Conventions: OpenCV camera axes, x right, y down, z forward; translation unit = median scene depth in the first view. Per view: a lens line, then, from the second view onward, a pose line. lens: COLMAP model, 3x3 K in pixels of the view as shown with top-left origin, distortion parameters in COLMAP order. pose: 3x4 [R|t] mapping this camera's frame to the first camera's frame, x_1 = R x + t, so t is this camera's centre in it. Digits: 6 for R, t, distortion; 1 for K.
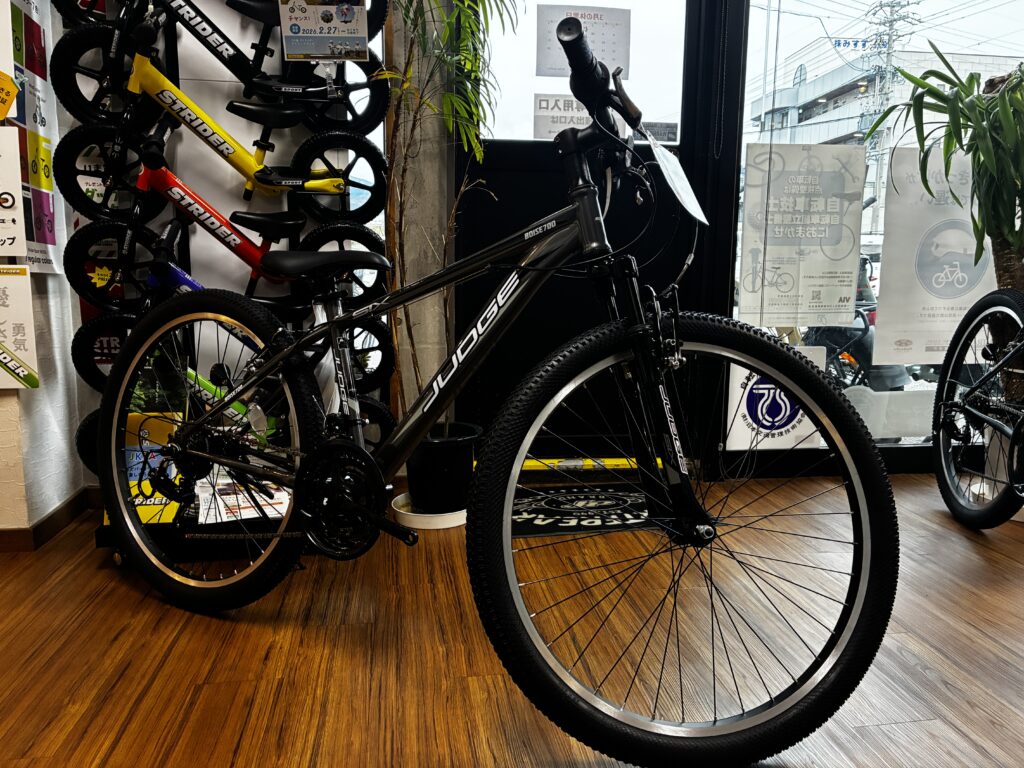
lens RADIAL K [[766.2, 0, 509.2], [0, 766.2, 377.1], [0, 0, 1]] dist [0.062919, -0.091906]
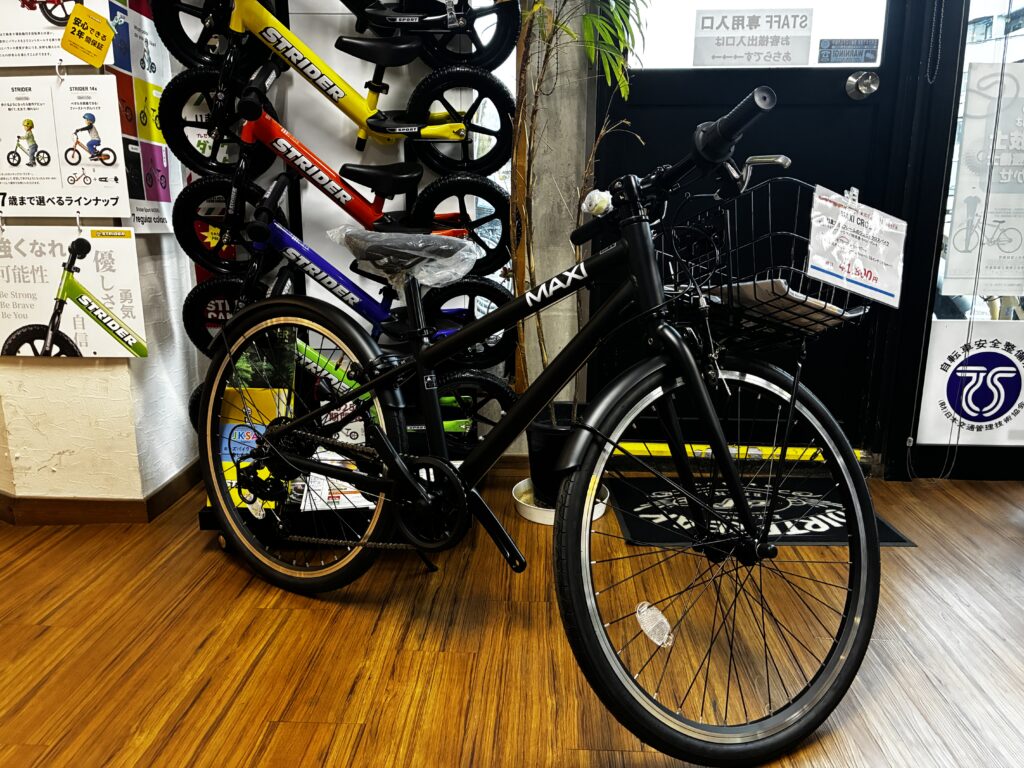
lens RADIAL K [[767.0, 0, 513.5], [0, 767.0, 375.4], [0, 0, 1]] dist [0.066905, -0.098147]
pose [[0.981834, 0.037506, -0.185996, 0.011018], [-0.022318, 0.996292, 0.083090, -0.049573], [0.188422, -0.077430, 0.979031, 0.141995]]
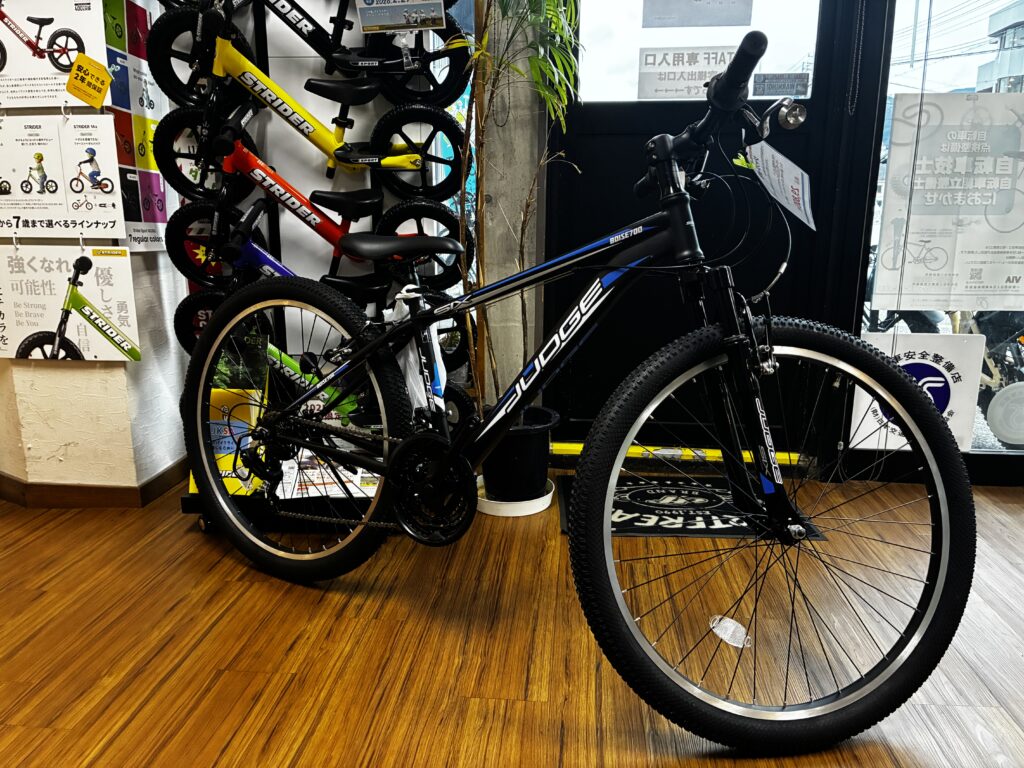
lens RADIAL K [[766.2, 0, 509.2], [0, 766.2, 377.1], [0, 0, 1]] dist [0.062919, -0.091906]
pose [[0.972099, 0.046229, -0.229972, 0.131436], [-0.028643, 0.996445, 0.079233, -0.059697], [0.232818, -0.070435, 0.969966, 0.068378]]
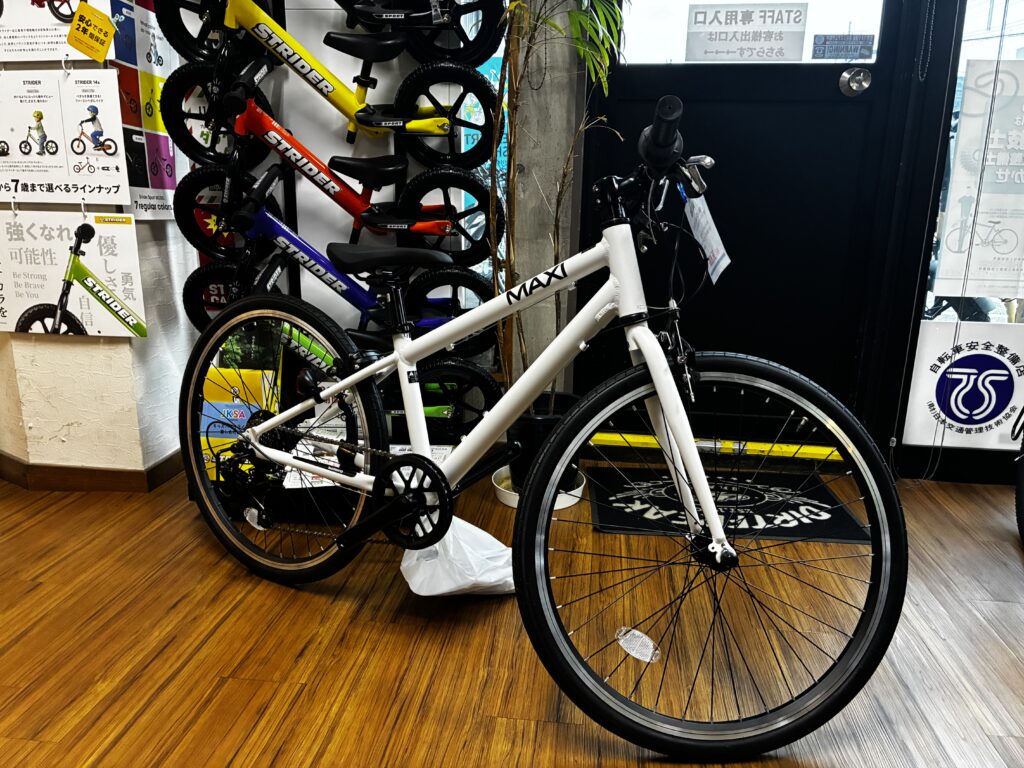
lens RADIAL K [[768.1, 0, 516.7], [0, 768.1, 384.0], [0, 0, 1]] dist [0.066868, -0.099218]
pose [[0.966983, 0.072336, -0.244357, 0.103407], [-0.045801, 0.992586, 0.112587, -0.057600], [0.250690, -0.097678, 0.963127, 0.131873]]
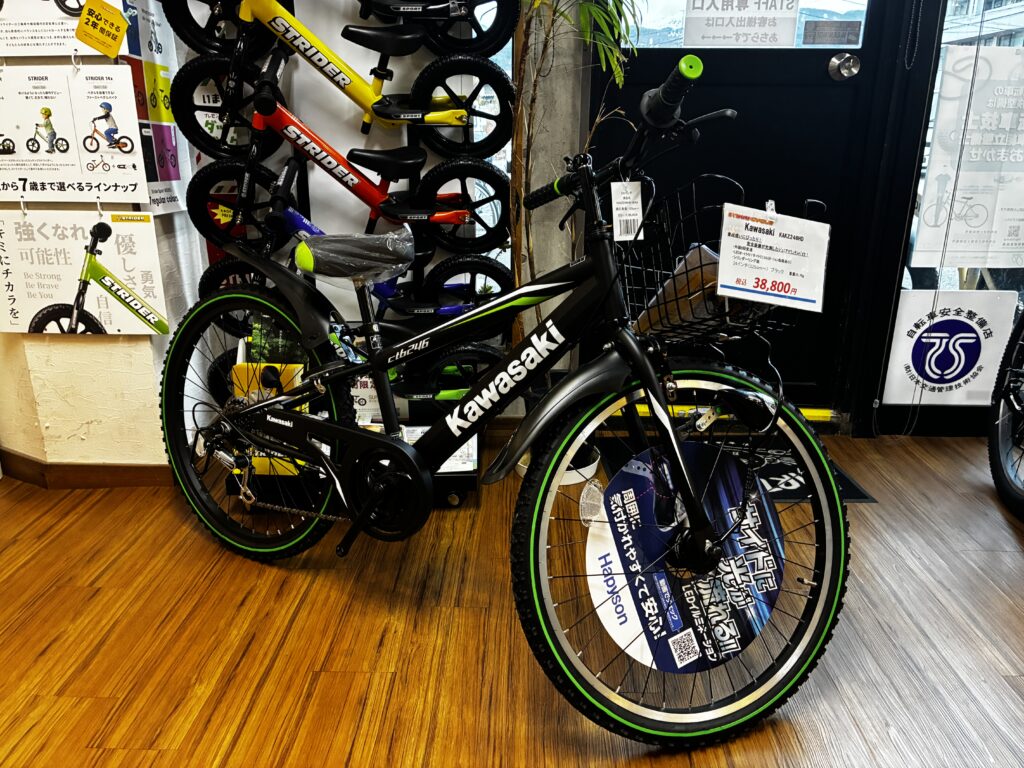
lens RADIAL K [[766.9, 0, 512.9], [0, 766.9, 374.9], [0, 0, 1]] dist [0.058904, -0.087160]
pose [[0.986369, 0.048786, -0.157147, -0.003689], [-0.021552, 0.985114, 0.170548, -0.108284], [0.163128, -0.164836, 0.972737, 0.077840]]
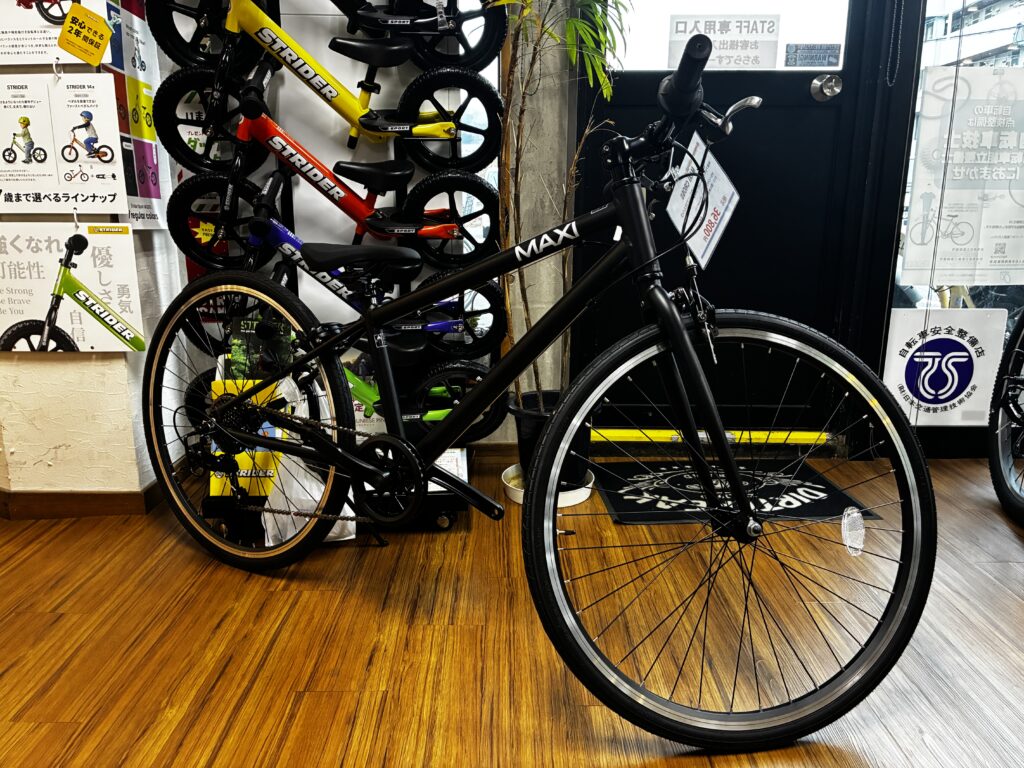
lens RADIAL K [[766.2, 0, 509.2], [0, 766.2, 377.1], [0, 0, 1]] dist [0.062919, -0.091906]
pose [[0.990568, 0.025606, -0.134605, -0.023658], [-0.013784, 0.996022, 0.088036, -0.042415], [0.136324, -0.085351, 0.986981, 0.097985]]
